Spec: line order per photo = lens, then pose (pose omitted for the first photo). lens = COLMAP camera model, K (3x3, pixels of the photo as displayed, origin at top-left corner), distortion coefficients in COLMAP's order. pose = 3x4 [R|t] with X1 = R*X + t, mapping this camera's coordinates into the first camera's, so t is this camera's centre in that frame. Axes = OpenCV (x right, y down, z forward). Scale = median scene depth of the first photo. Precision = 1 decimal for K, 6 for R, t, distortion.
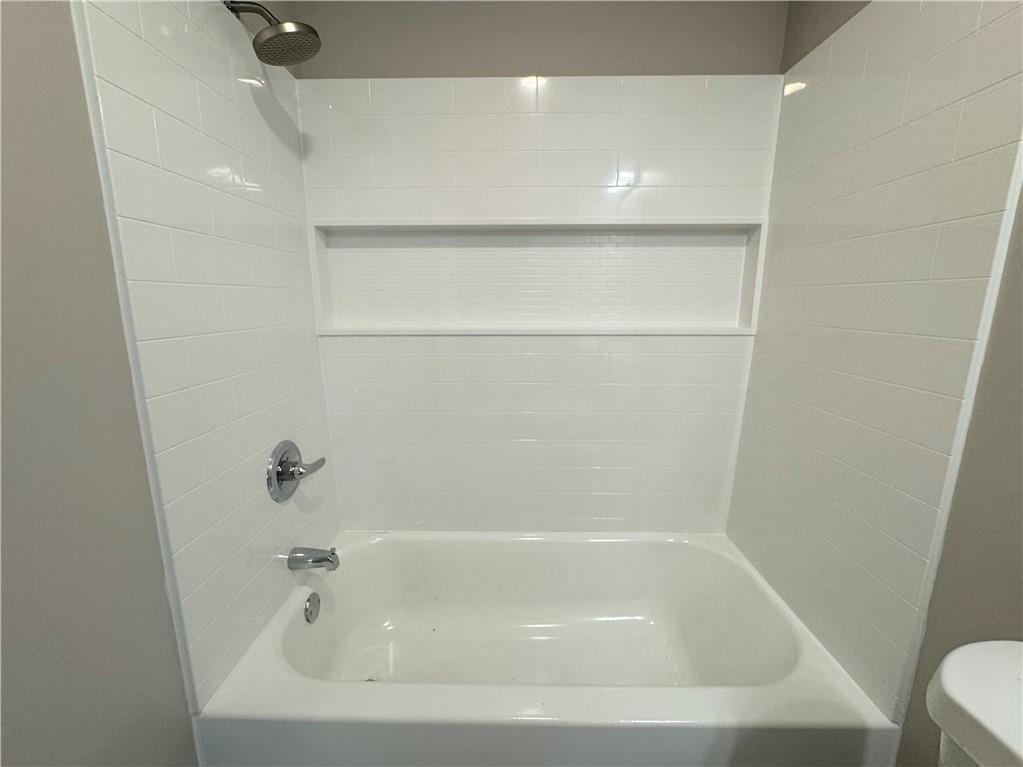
lens RADIAL K [[412.3, 0, 511.4], [0, 412.3, 385.0], [0, 0, 1]] dist [-0.008924, 0.000355]
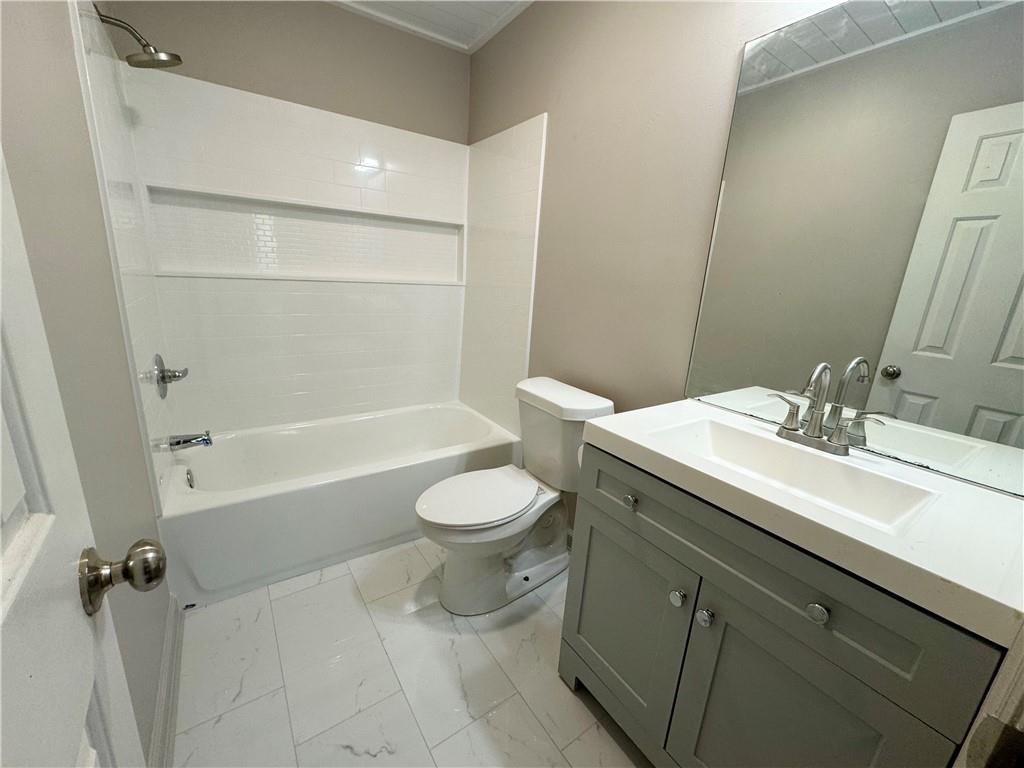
lens RADIAL K [[412.7, 0, 512.9], [0, 412.7, 384.5], [0, 0, 1]] dist [-0.008924, 0.000355]
pose [[0.817644, -0.102787, 0.566474, -0.331248], [0.058467, 0.993671, 0.095912, 0.155289], [-0.572747, -0.045302, 0.818479, -0.667907]]
